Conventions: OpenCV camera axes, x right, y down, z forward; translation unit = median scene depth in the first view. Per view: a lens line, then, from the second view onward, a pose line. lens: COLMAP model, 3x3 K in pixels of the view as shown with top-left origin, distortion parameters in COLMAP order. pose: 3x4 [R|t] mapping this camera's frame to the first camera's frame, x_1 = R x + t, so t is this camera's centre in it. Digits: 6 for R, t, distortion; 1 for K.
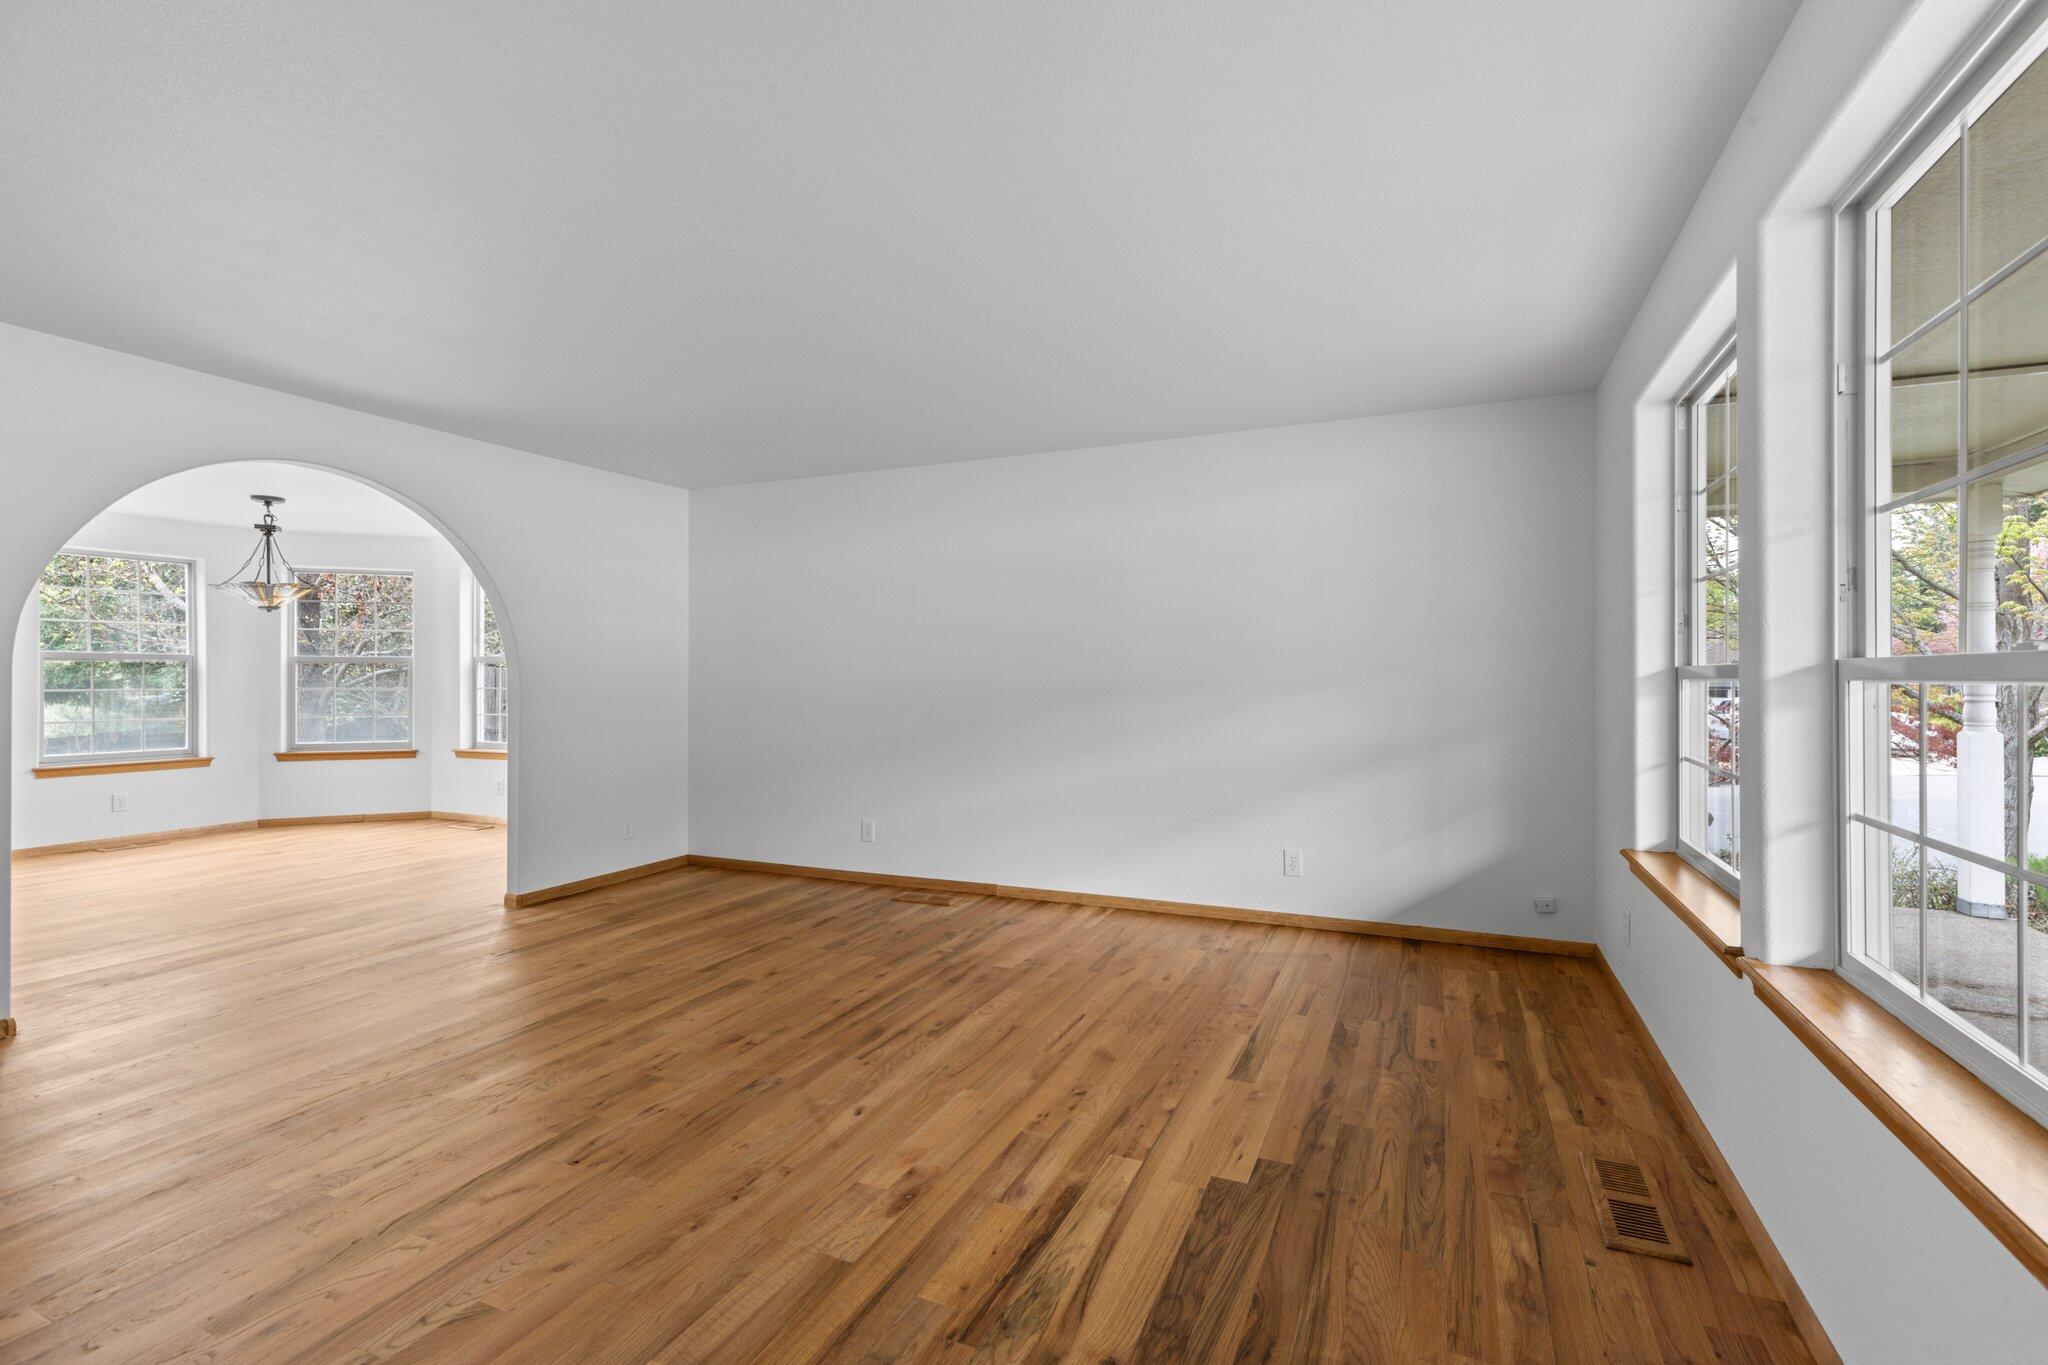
lens RADIAL K [[915.7, 0, 1035.5], [0, 915.7, 681.9], [0, 0, 1]] dist [0.004428, 0.000690]
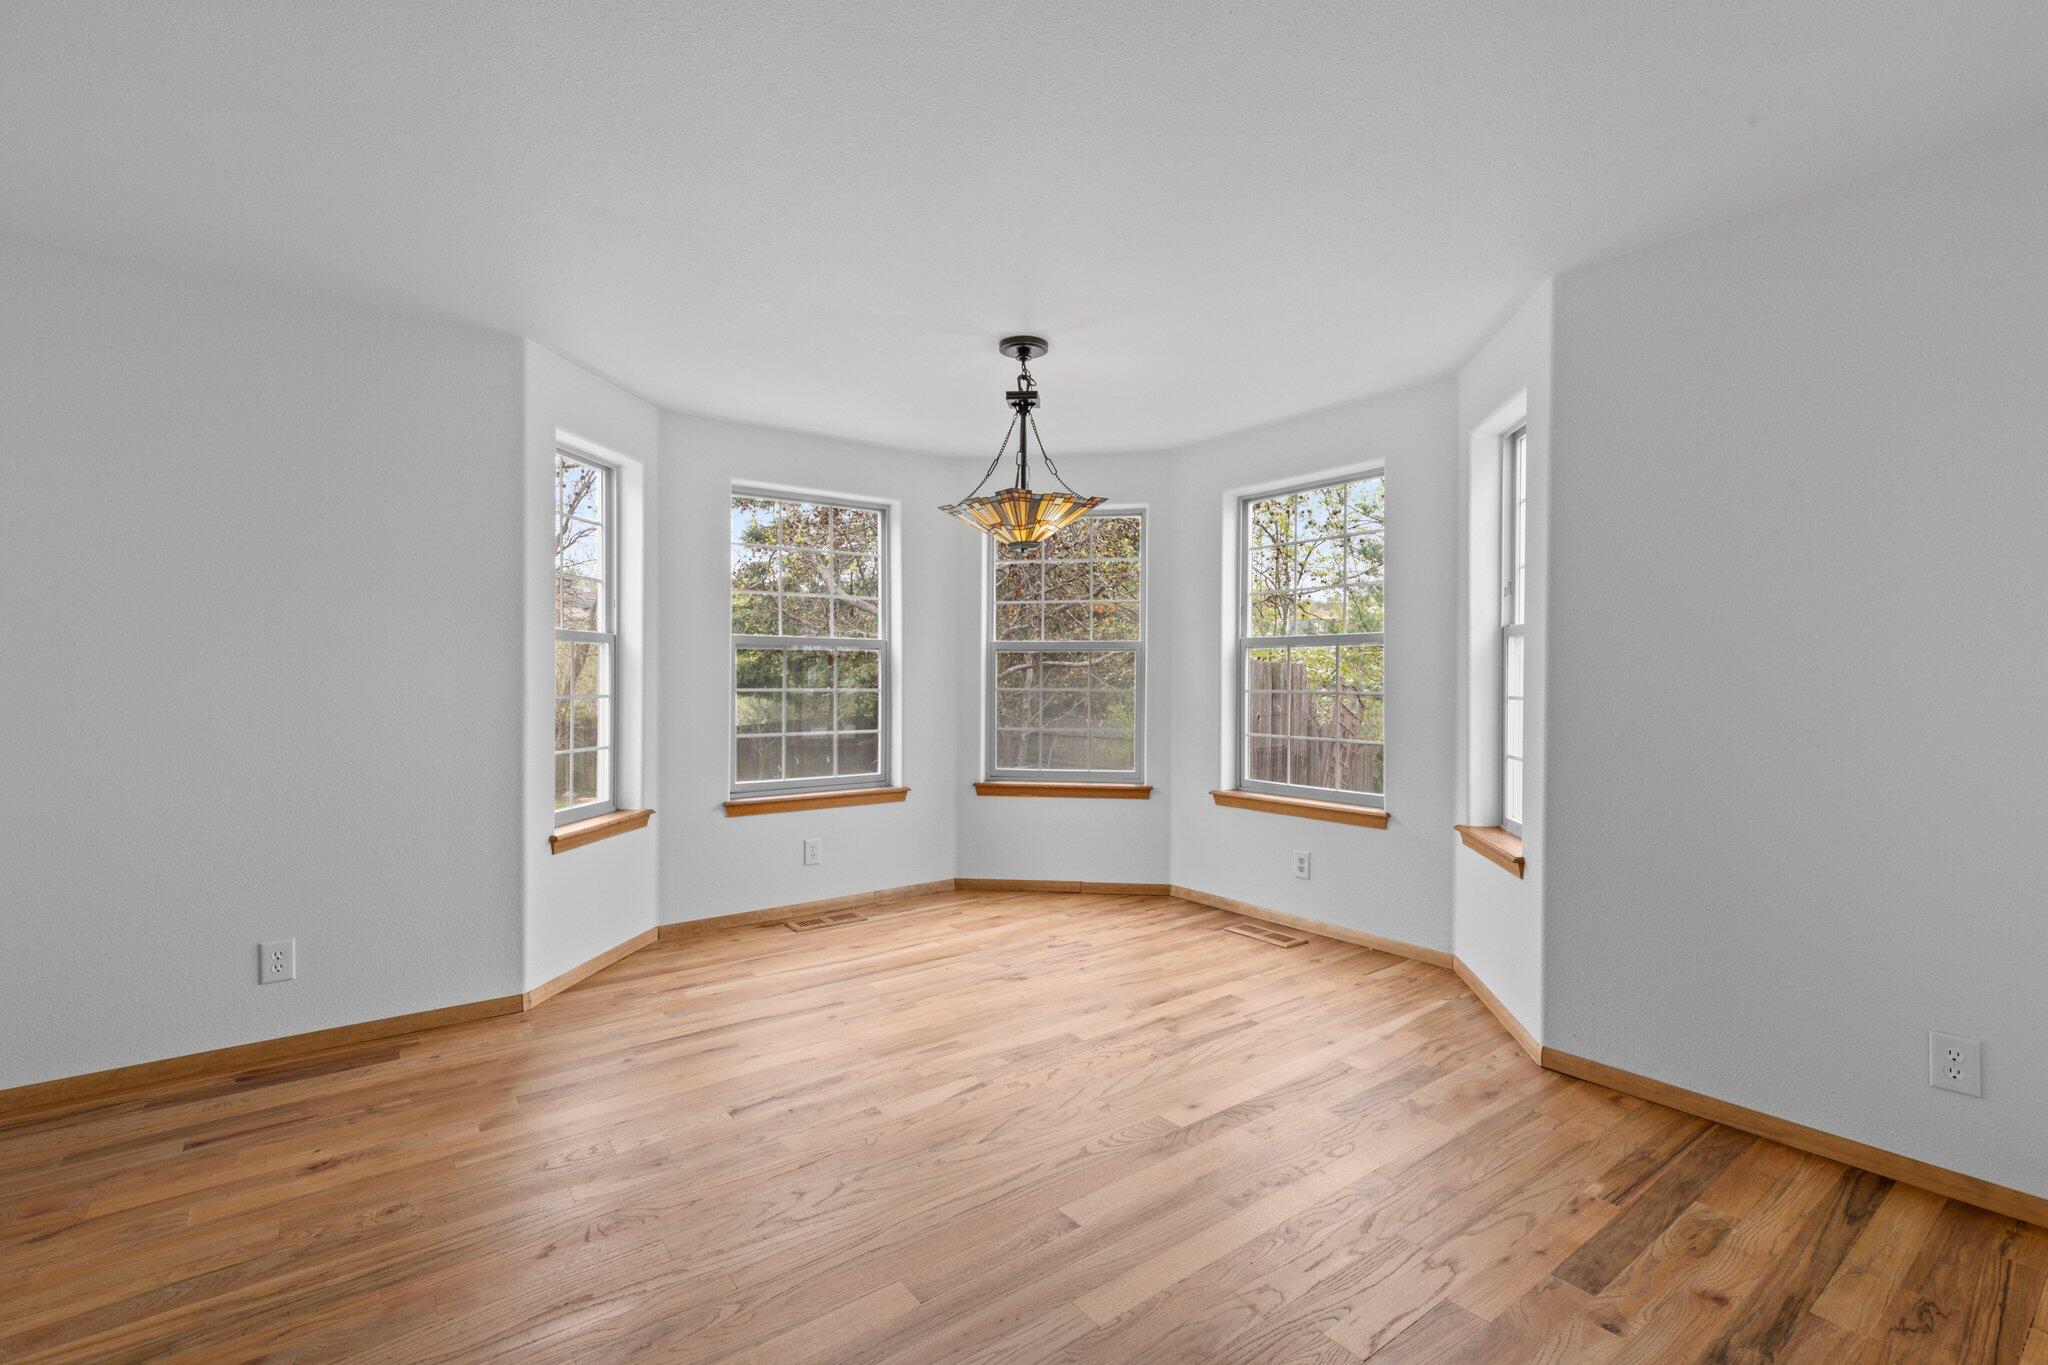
lens RADIAL K [[915.7, 0, 1033.5], [0, 915.7, 679.2], [0, 0, 1]] dist [0.004428, 0.000690]
pose [[0.872161, 0.003274, -0.489208, -0.563524], [-0.003359, 0.999994, 0.000704, -0.000792], [0.489207, 0.001029, 0.872167, 0.527716]]
